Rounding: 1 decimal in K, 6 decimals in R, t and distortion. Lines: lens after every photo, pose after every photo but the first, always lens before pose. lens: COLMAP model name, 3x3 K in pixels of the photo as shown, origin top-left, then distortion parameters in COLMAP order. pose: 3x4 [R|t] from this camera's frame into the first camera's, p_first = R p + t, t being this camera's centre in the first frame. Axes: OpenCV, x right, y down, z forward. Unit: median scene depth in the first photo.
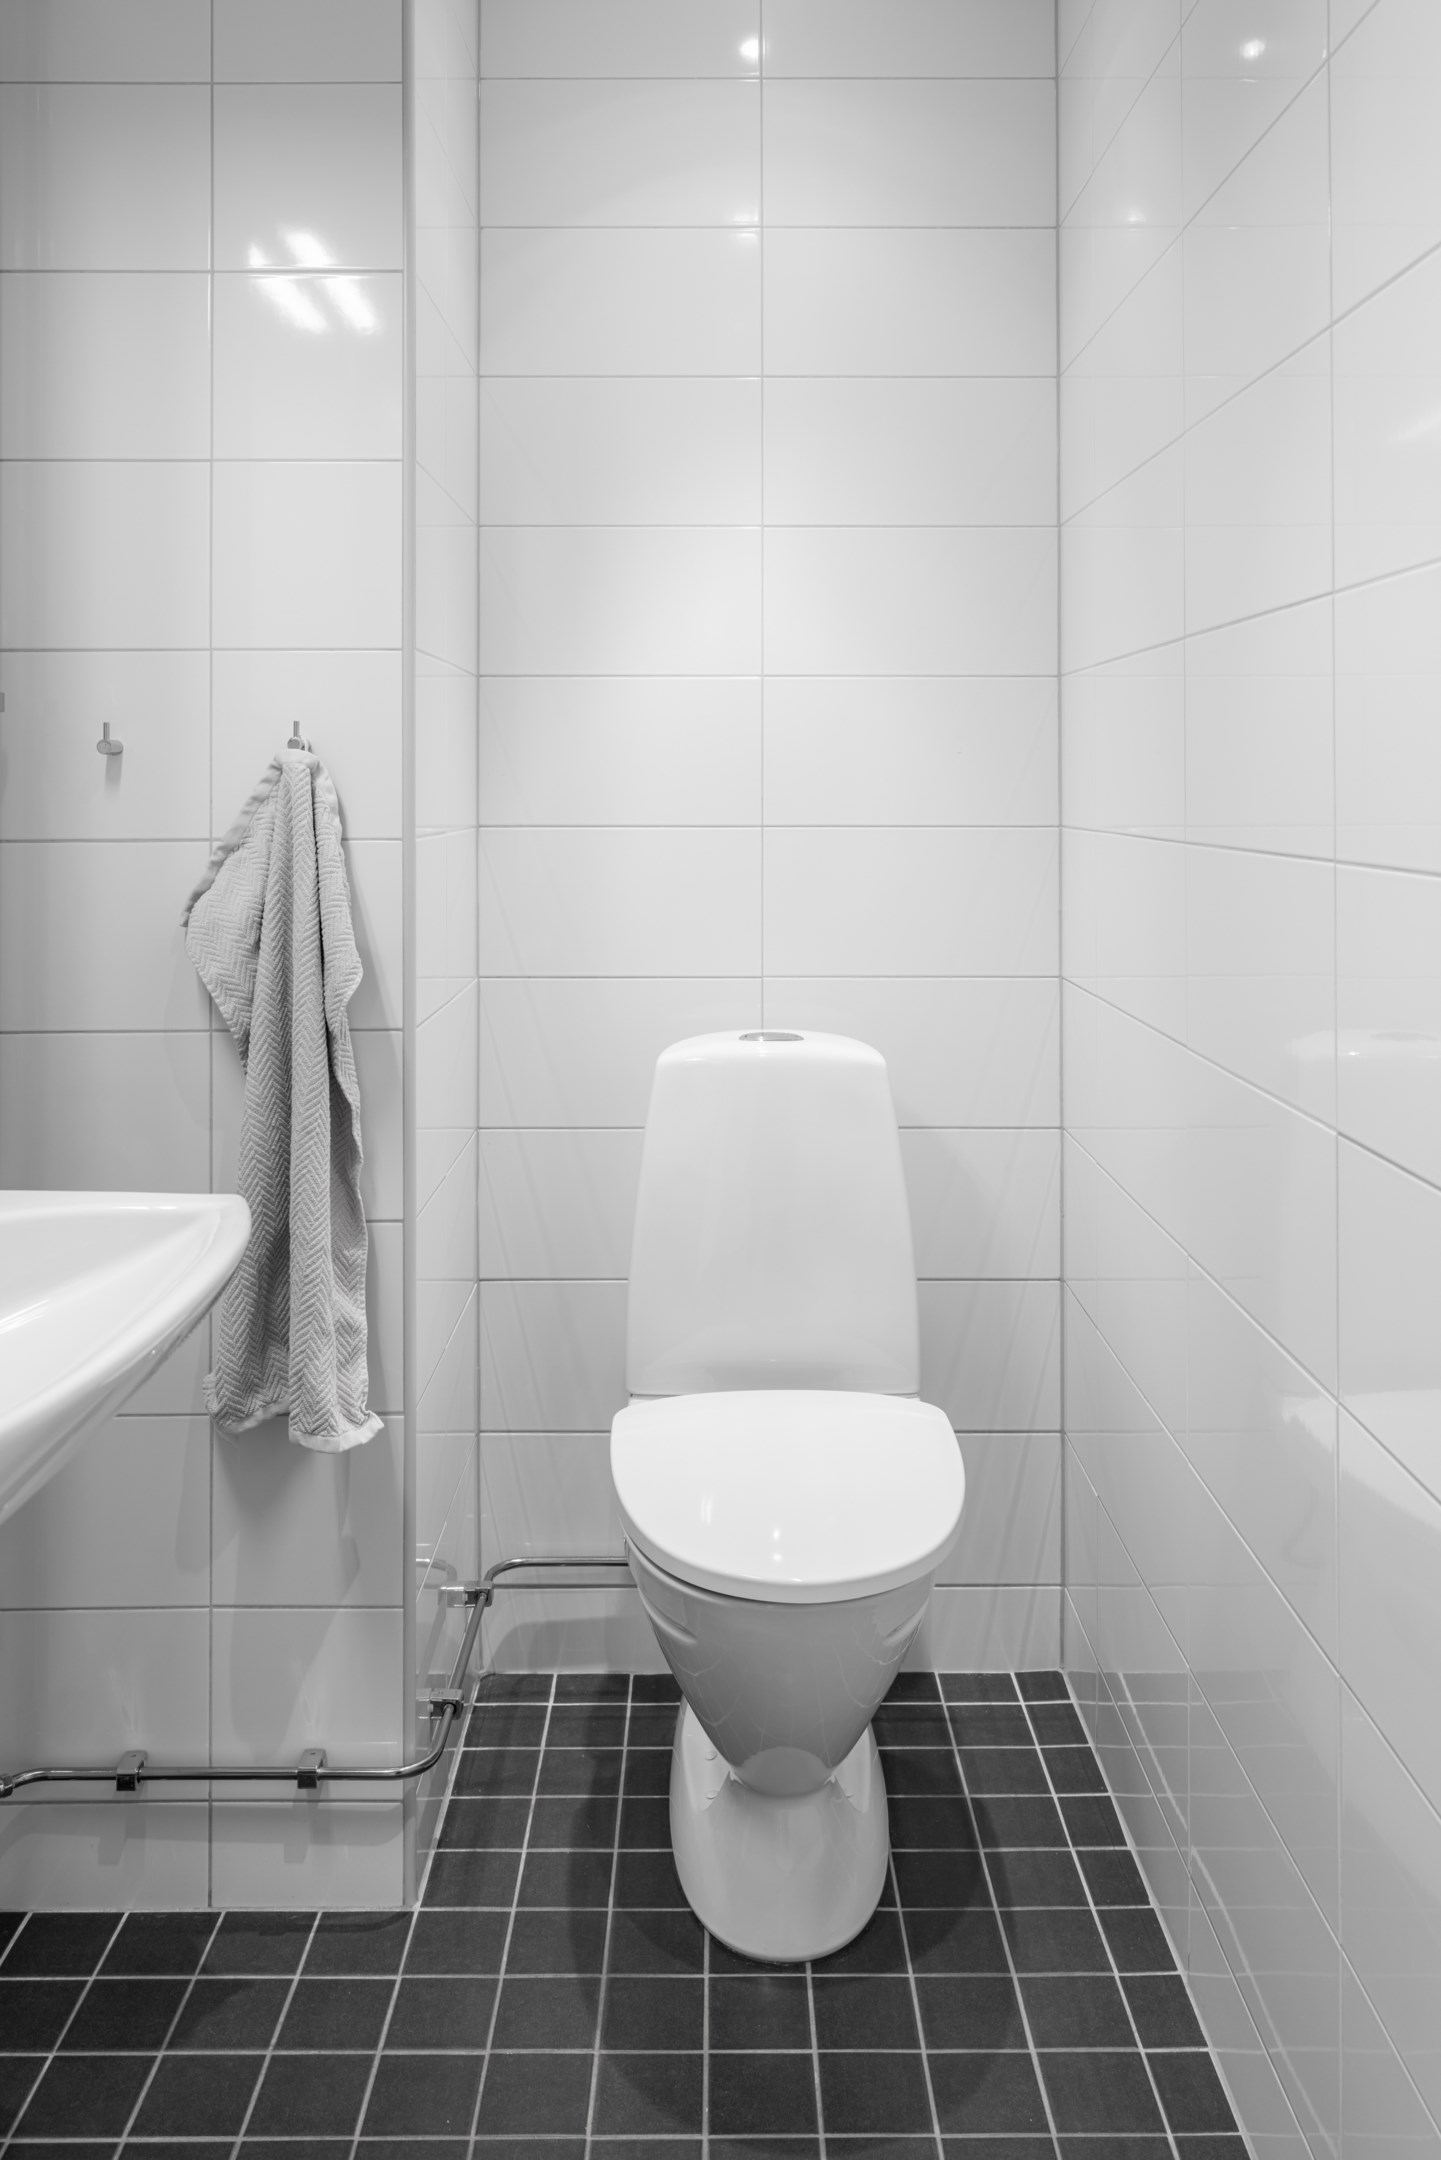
lens RADIAL K [[1663.5, 0, 720.5], [0, 1663.5, 1080.0], [0, 0, 1]] dist [0.002122, -0.006641]
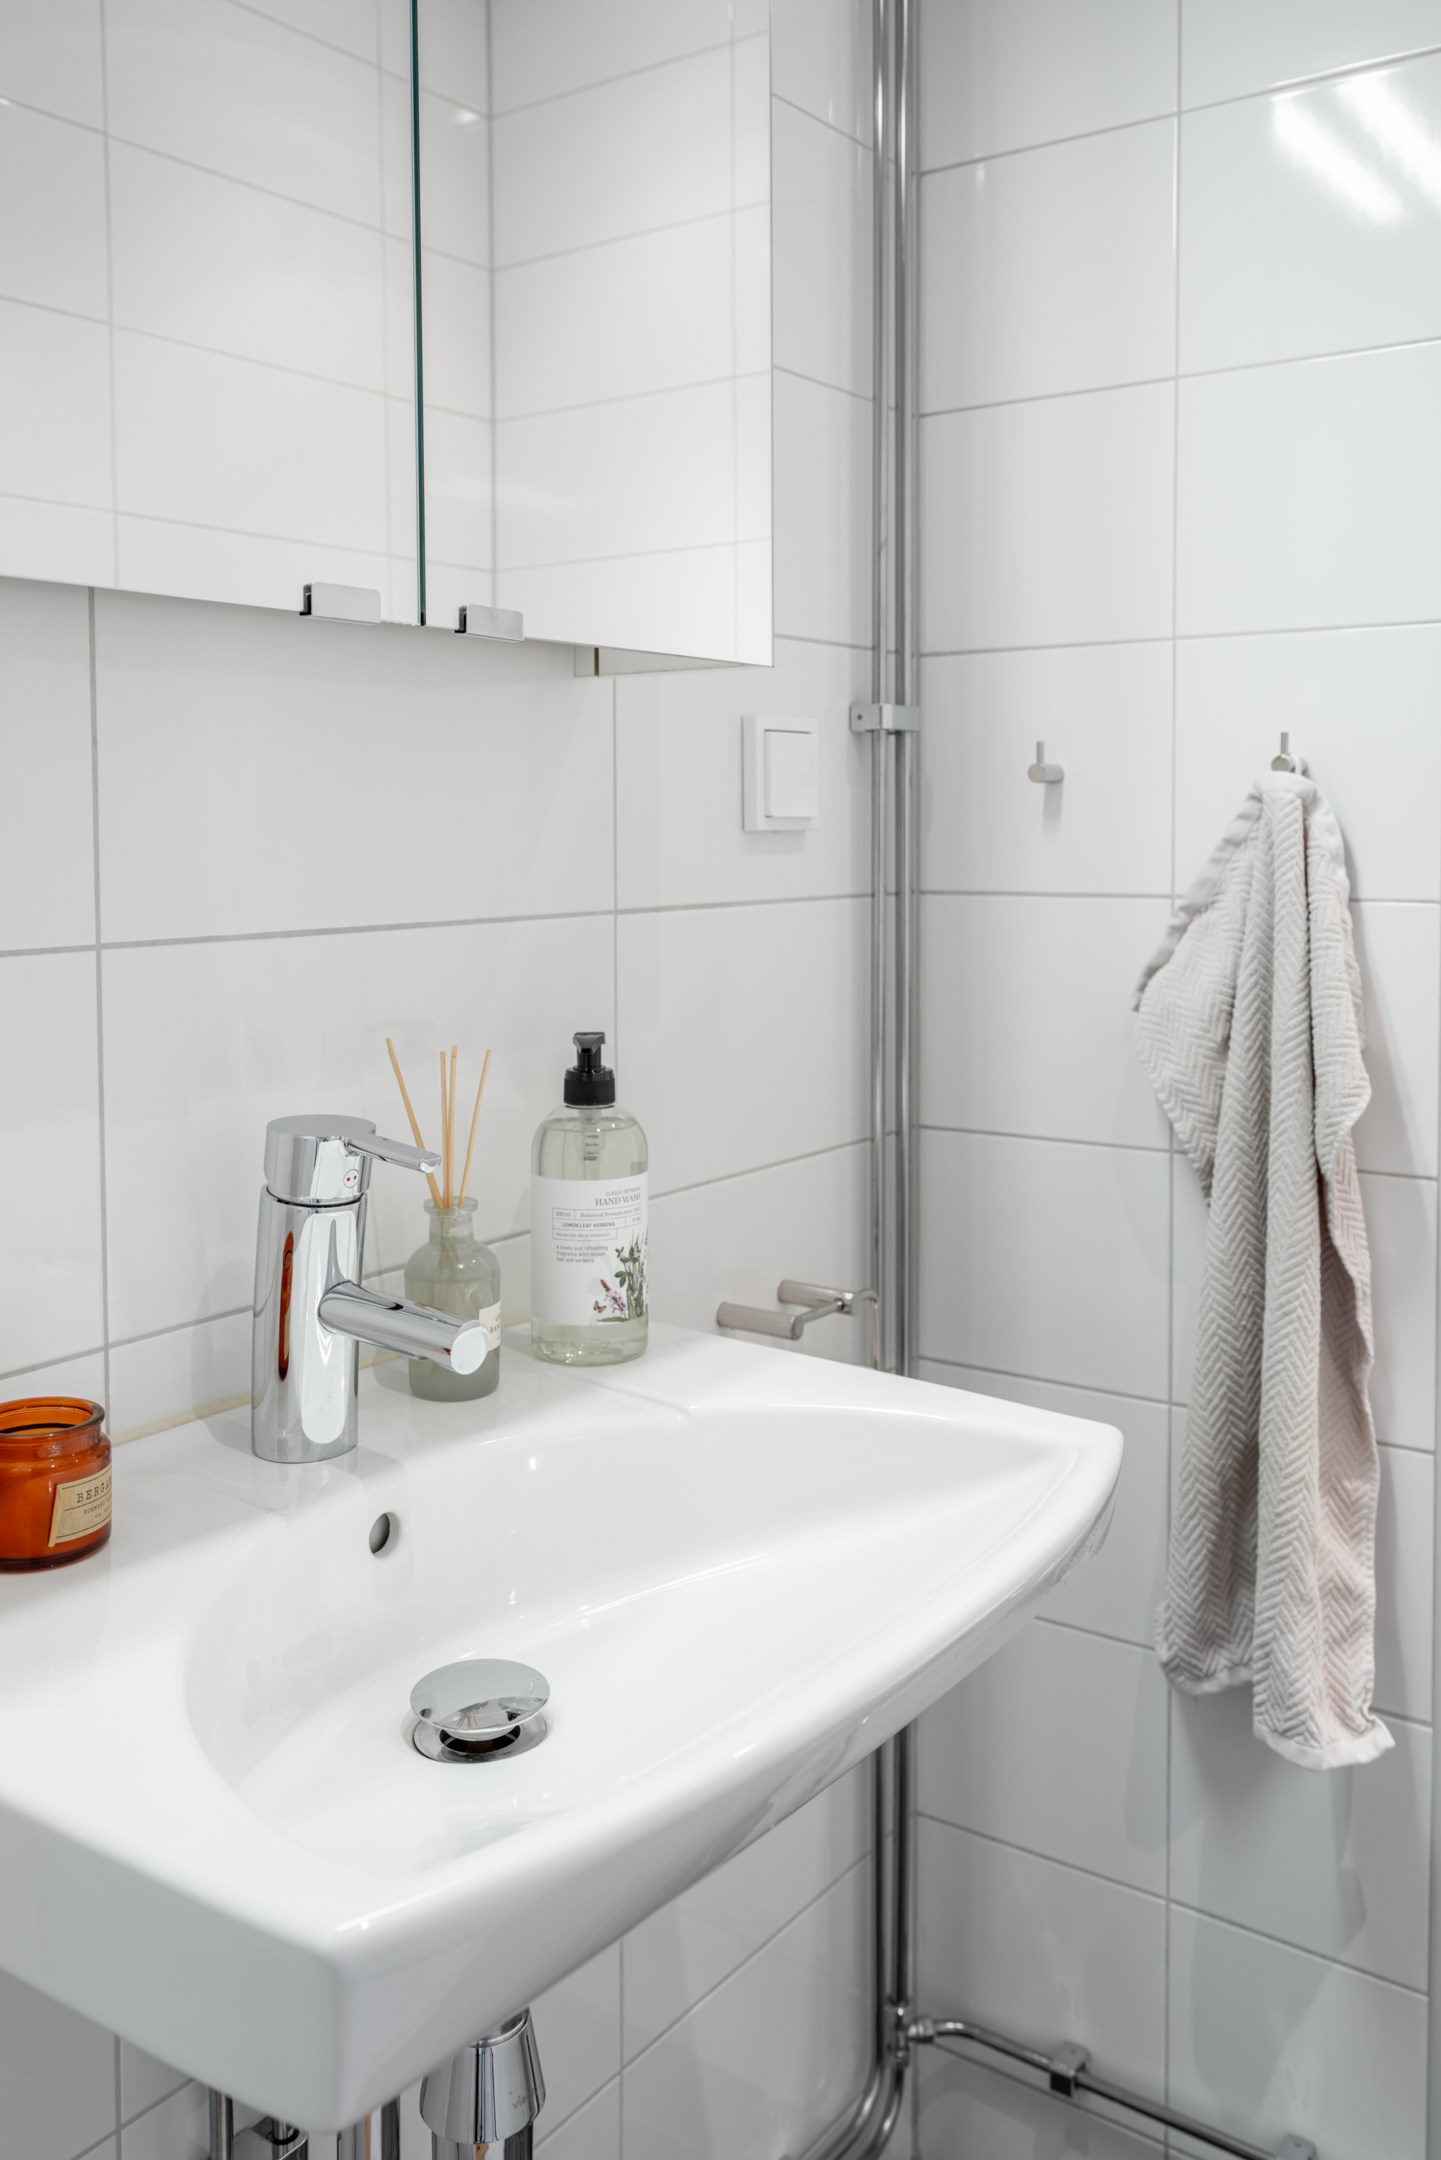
lens RADIAL K [[1930.9, 0, 722.7], [0, 1930.9, 939.6], [0, 0, 1]] dist [0.004655, 0.005234]
pose [[0.825970, 0.033246, -0.562732, 0.008017], [-0.096652, 0.991829, -0.083269, -0.034473], [0.555366, 0.123167, 0.822435, 0.187584]]
